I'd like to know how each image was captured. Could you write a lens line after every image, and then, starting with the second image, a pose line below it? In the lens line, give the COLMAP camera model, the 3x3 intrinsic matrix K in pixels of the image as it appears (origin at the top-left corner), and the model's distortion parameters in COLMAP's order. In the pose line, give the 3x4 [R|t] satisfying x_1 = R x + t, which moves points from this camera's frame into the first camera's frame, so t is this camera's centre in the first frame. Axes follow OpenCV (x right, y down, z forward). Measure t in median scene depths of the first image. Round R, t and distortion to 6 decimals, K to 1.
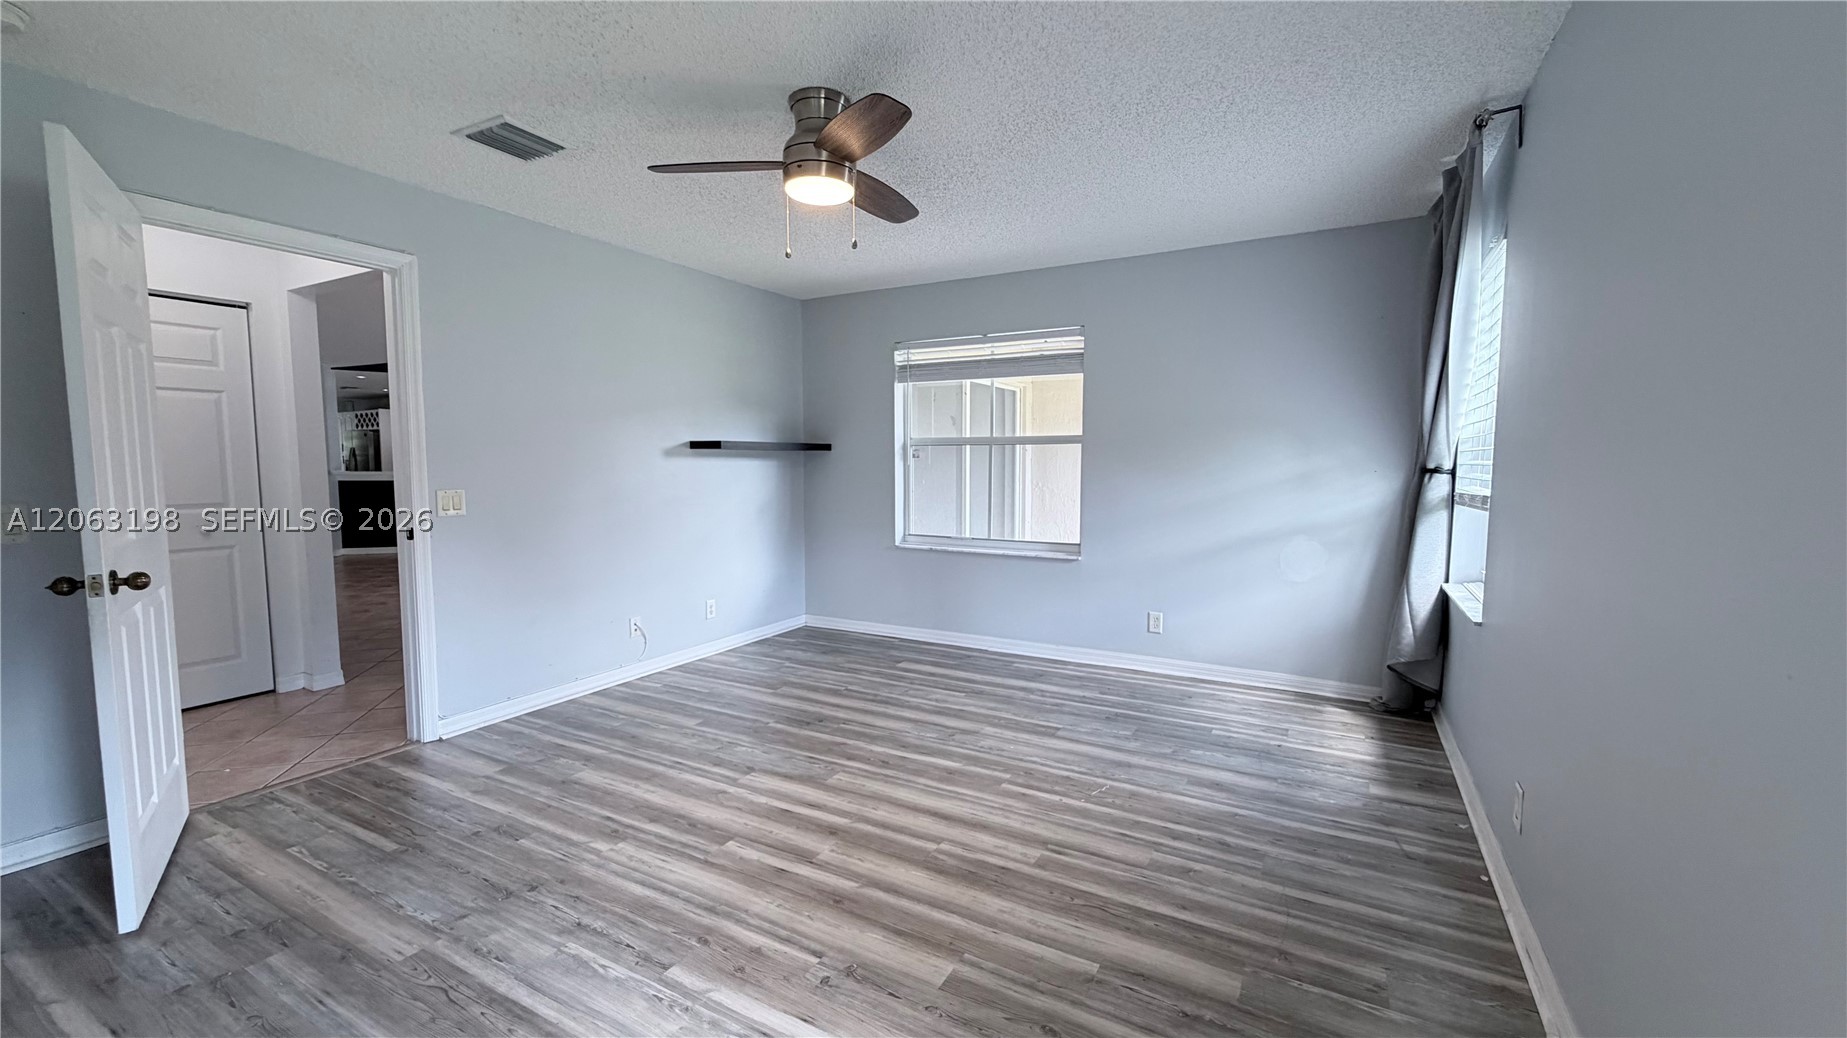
lens RADIAL K [[737.9, 0, 919.1], [0, 737.9, 514.7], [0, 0, 1]] dist [-0.001695, 0.000267]
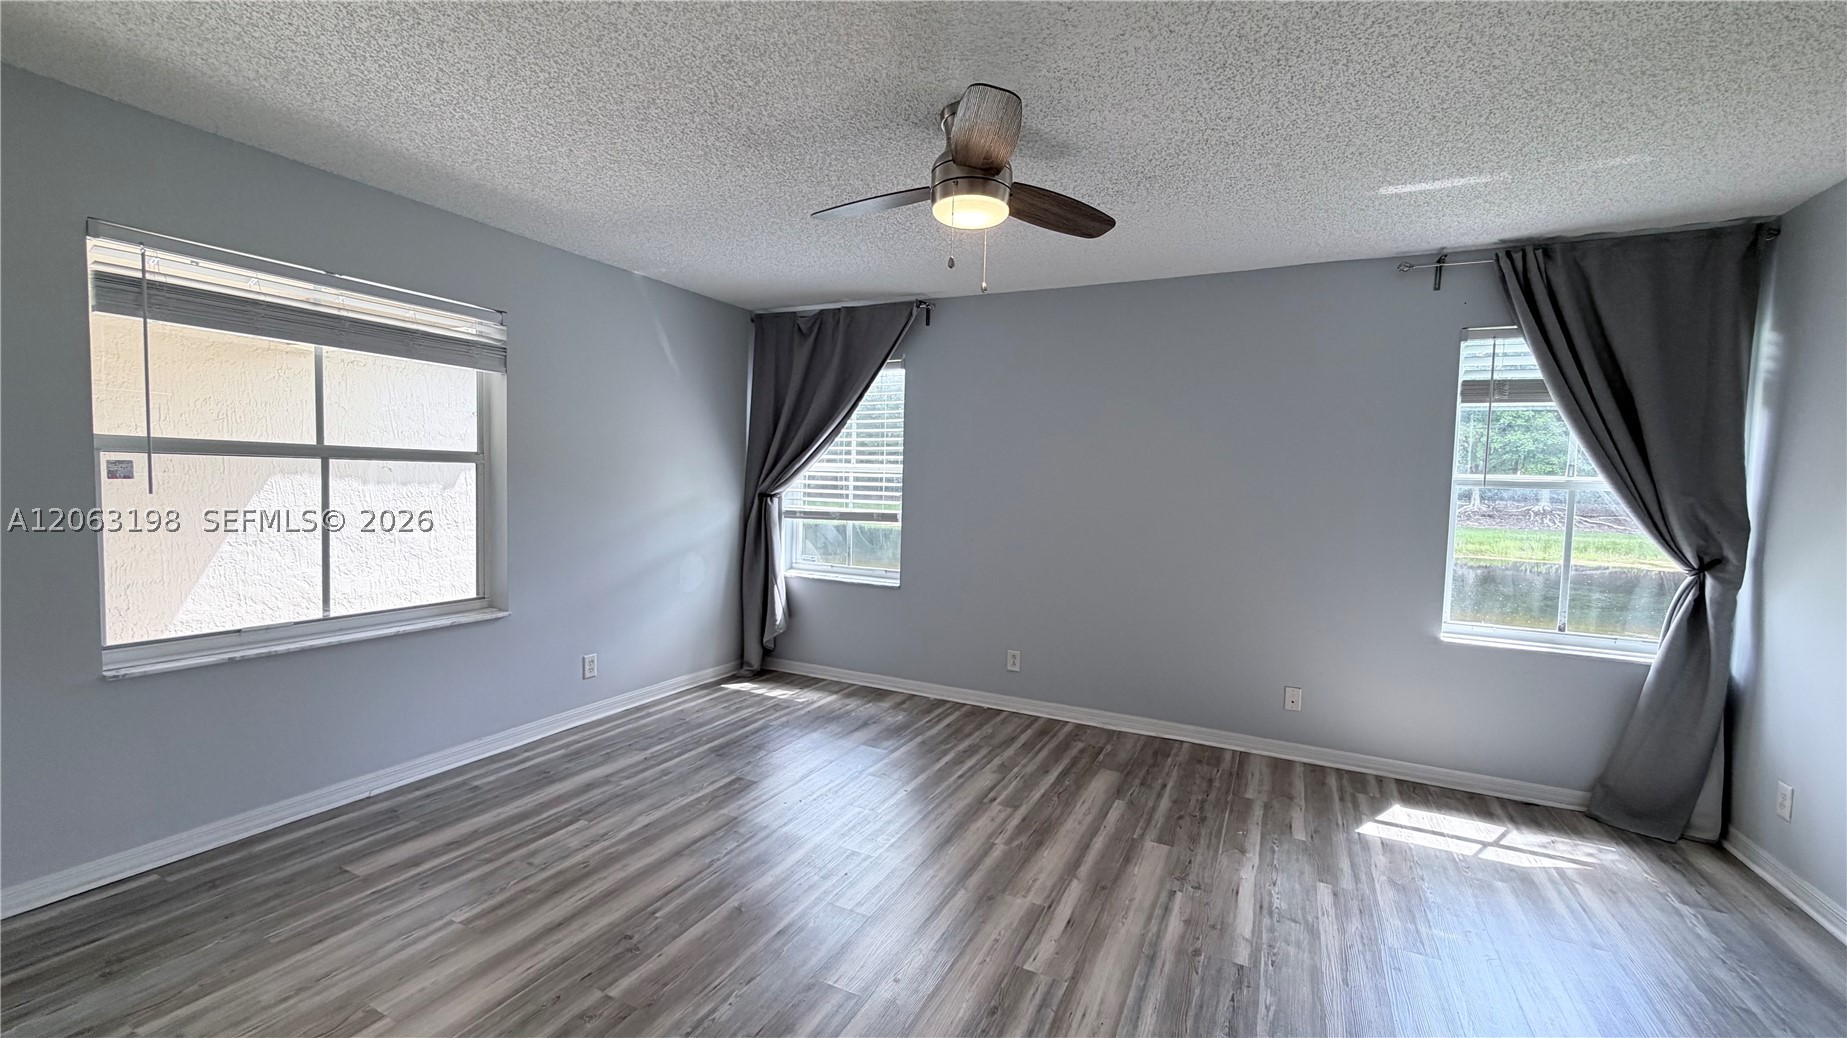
lens RADIAL K [[737.9, 0, 916.6], [0, 737.9, 524.9], [0, 0, 1]] dist [-0.001695, 0.000267]
pose [[-0.046311, -0.064038, 0.996872, -0.710853], [0.047327, 0.996682, 0.066225, -0.081910], [-0.997805, 0.050246, -0.043127, 0.764257]]
